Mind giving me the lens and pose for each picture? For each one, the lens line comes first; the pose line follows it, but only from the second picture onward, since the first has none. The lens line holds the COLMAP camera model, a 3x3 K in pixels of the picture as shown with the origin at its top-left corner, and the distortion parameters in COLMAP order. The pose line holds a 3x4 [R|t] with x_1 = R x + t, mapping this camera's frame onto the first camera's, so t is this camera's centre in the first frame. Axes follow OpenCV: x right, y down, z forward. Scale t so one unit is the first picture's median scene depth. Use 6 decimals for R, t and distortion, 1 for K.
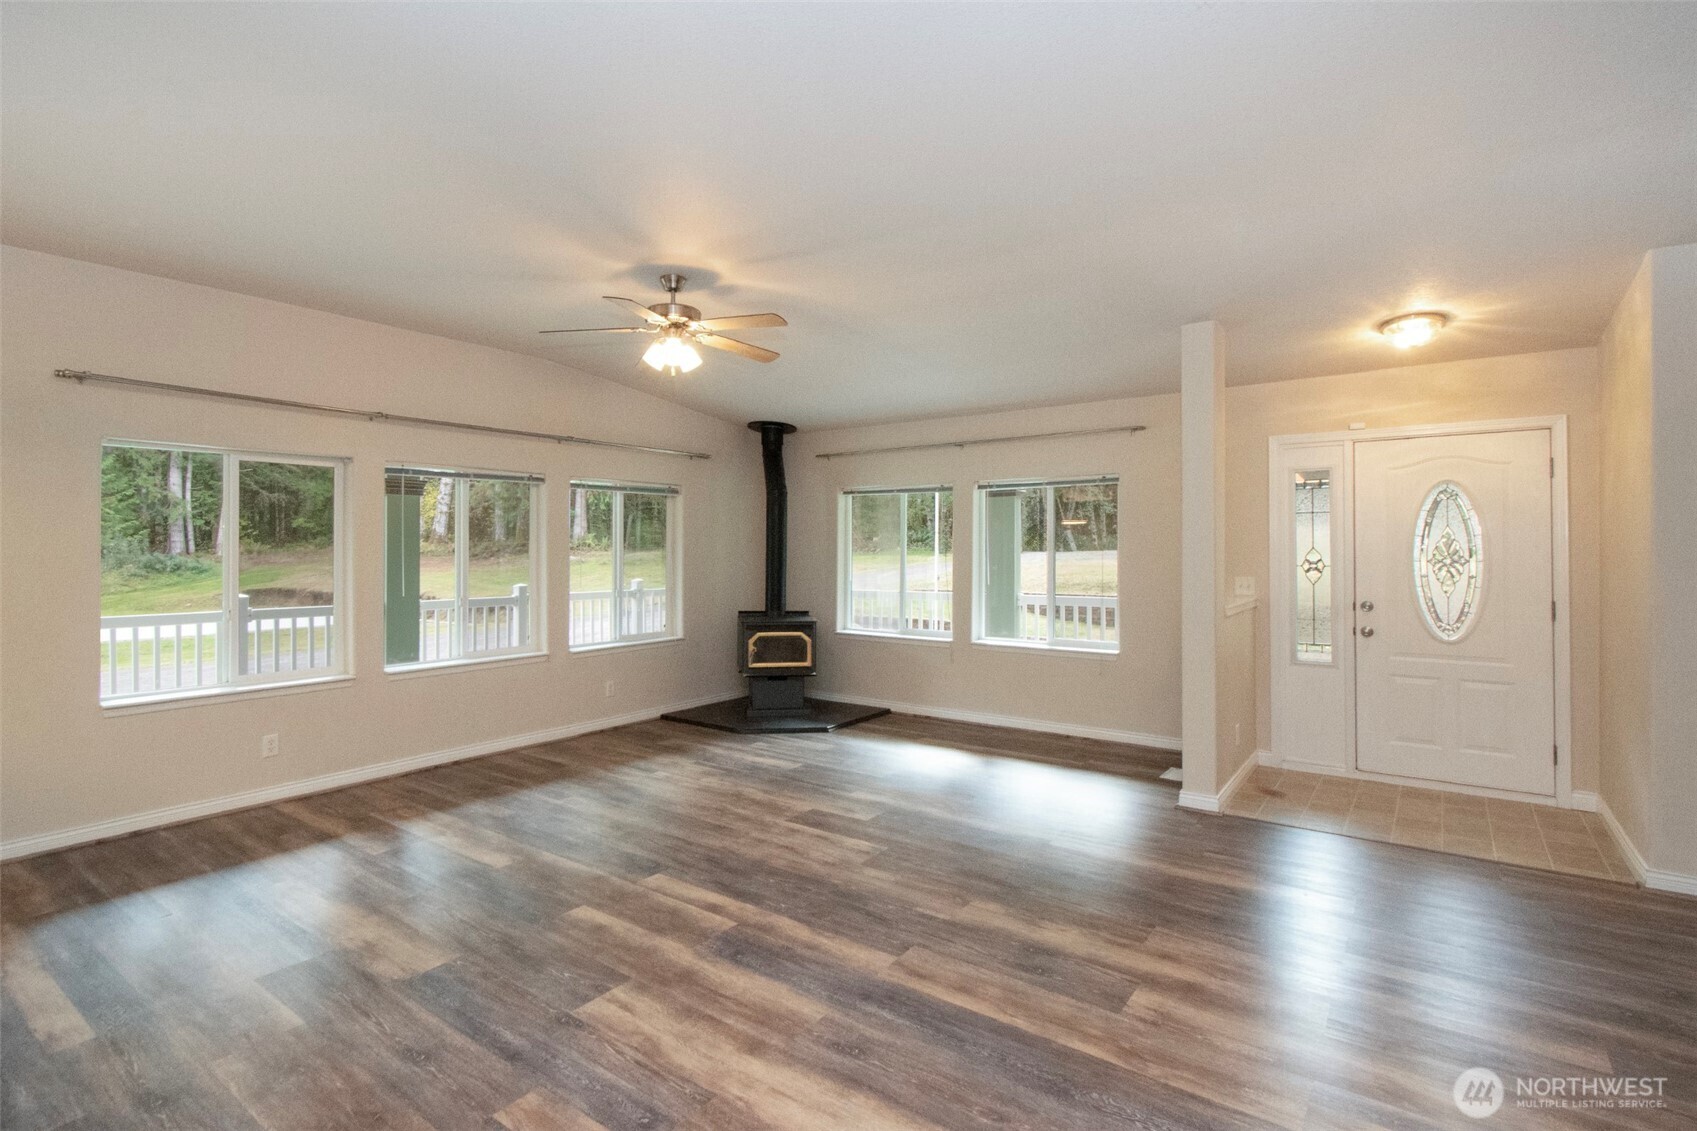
lens RADIAL K [[811.3, 0, 801.1], [0, 811.3, 522.6], [0, 0, 1]] dist [0.002686, 0.001006]
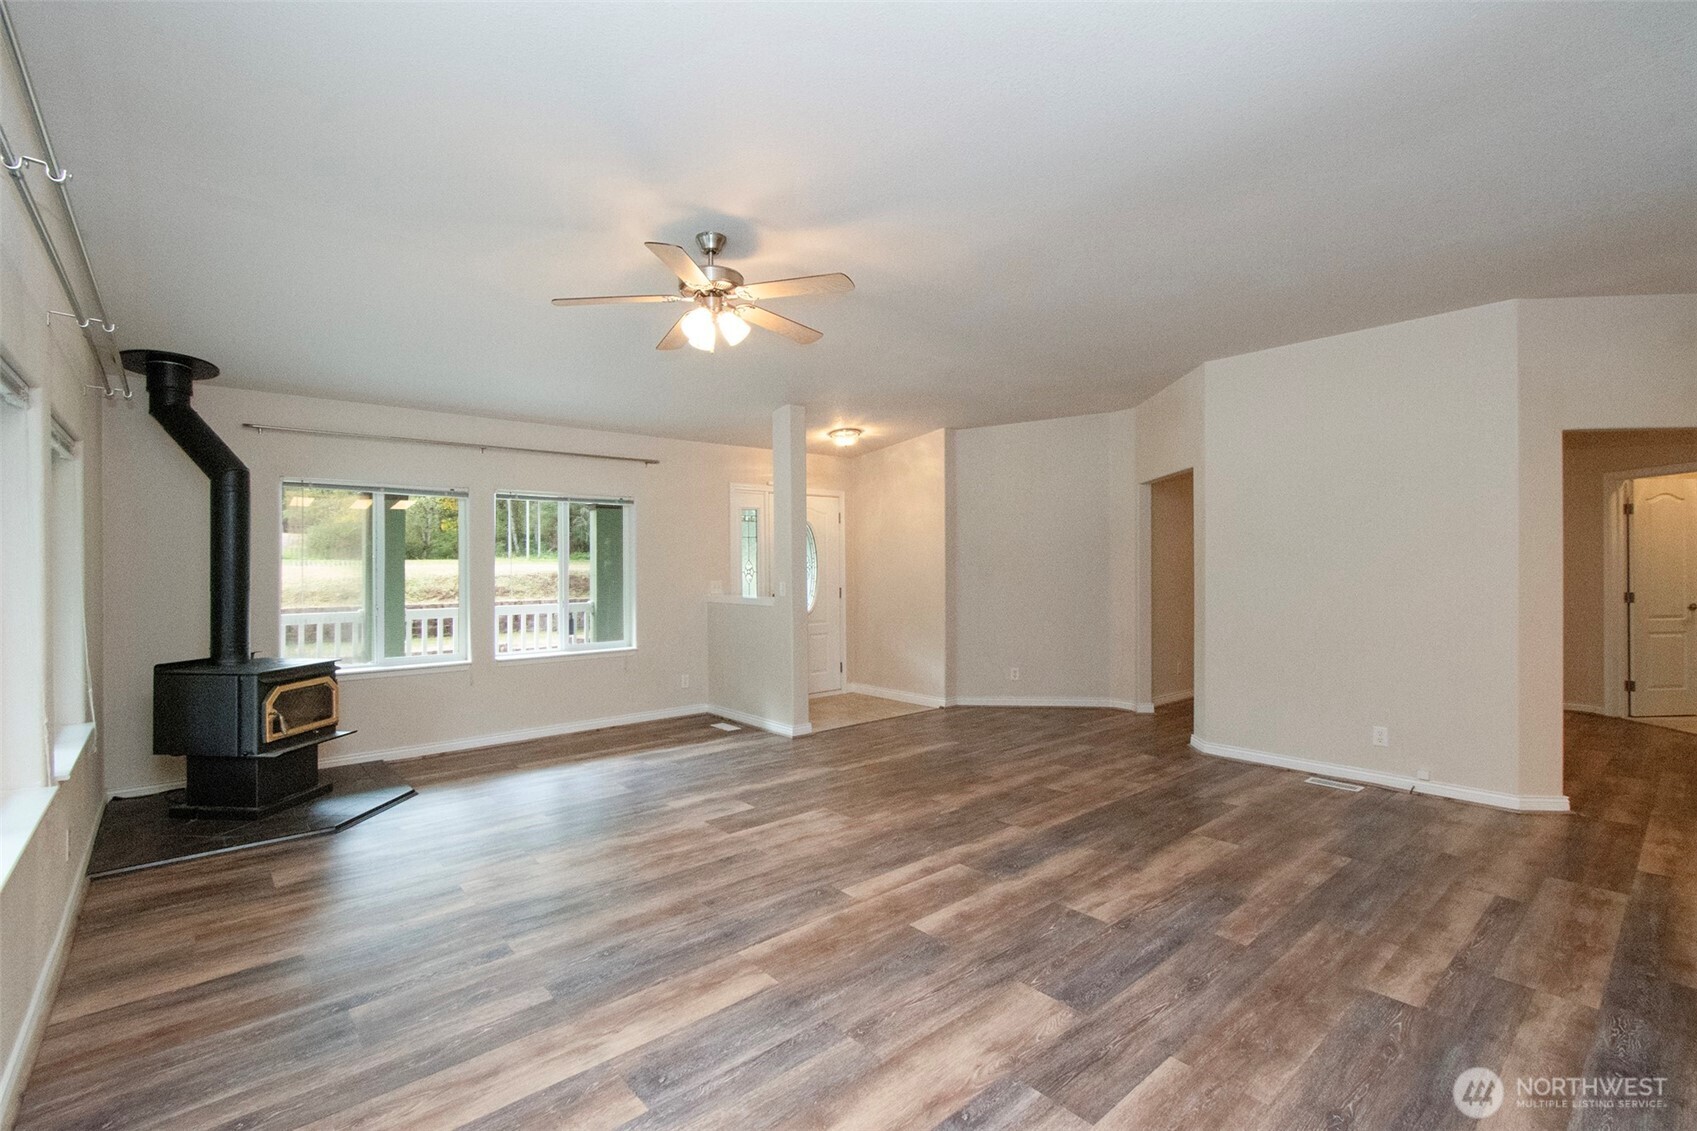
lens RADIAL K [[745.3, 0, 832.3], [0, 745.3, 566.0], [0, 0, 1]] dist [0.003065, -0.000021]
pose [[0.220314, -0.003948, 0.975421, -1.061801], [-0.028022, 0.999553, 0.010375, 0.036092], [-0.975026, -0.029619, 0.220105, 0.837524]]
